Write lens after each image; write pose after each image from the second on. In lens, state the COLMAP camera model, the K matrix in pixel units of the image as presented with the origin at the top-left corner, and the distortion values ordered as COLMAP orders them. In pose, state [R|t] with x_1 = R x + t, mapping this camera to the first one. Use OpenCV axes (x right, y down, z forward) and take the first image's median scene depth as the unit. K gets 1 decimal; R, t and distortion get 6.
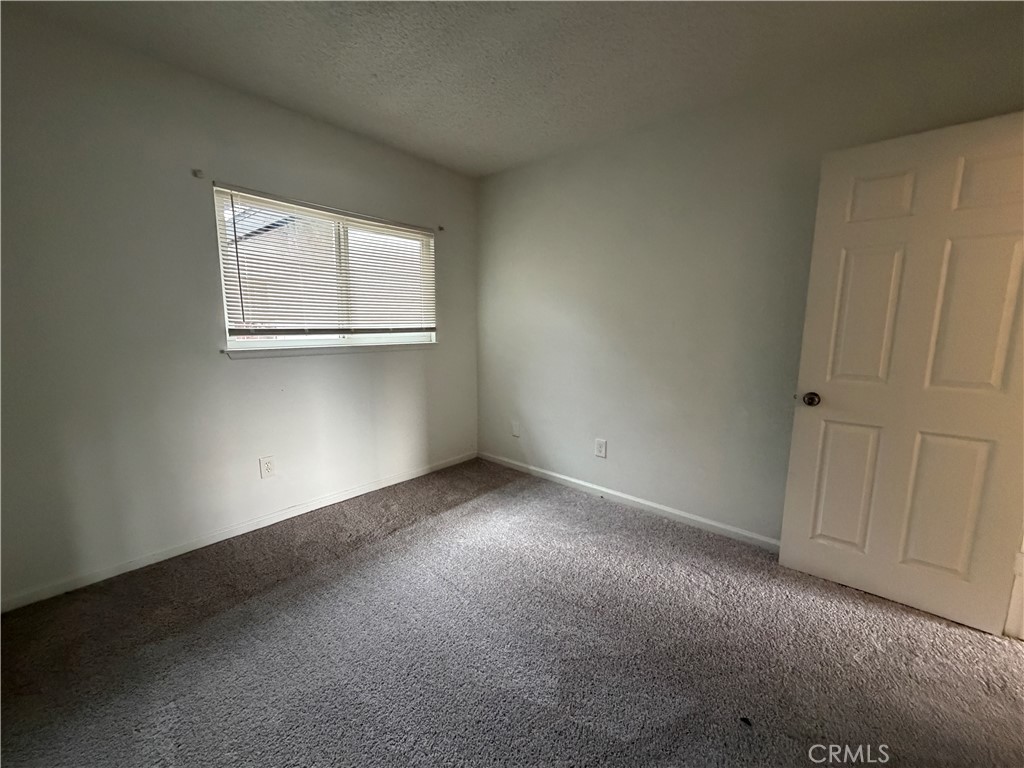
lens RADIAL K [[407.8, 0, 512.0], [0, 407.8, 384.0], [0, 0, 1]] dist [0.001100, 0.000241]
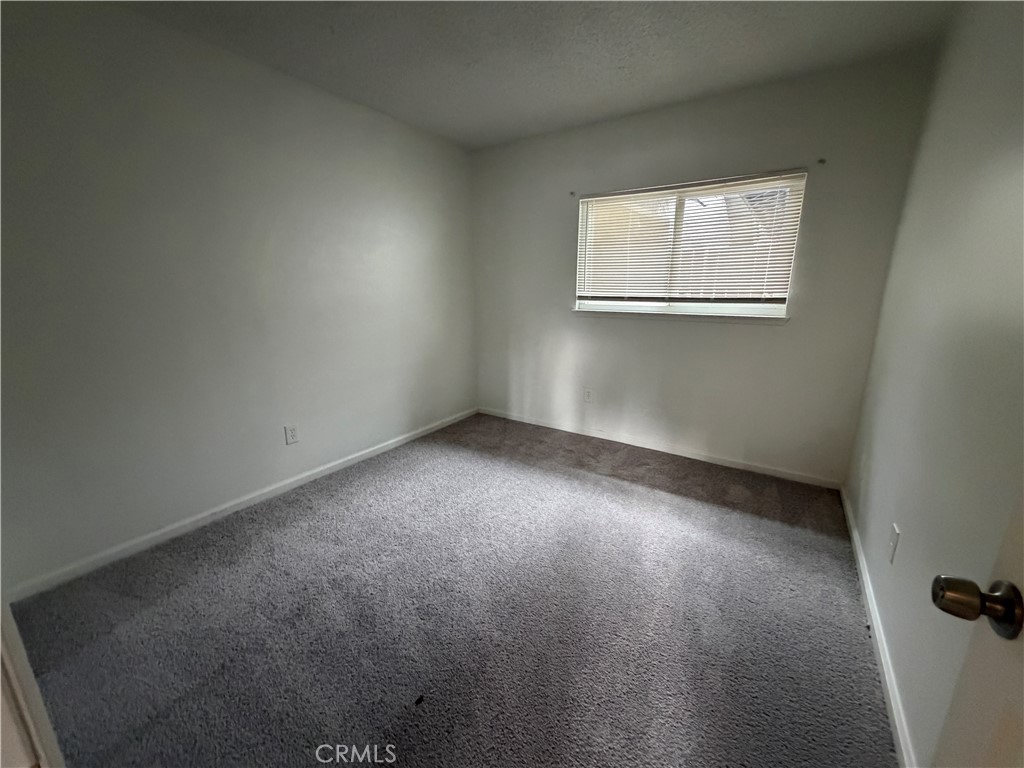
lens RADIAL K [[414.9, 0, 511.1], [0, 414.9, 391.1], [0, 0, 1]] dist [0.000764, 0.000033]
pose [[0.125735, 0.235231, -0.963772, 0.674097], [-0.150333, 0.964781, 0.215865, -0.072093], [0.980607, 0.117745, 0.156670, 0.458990]]
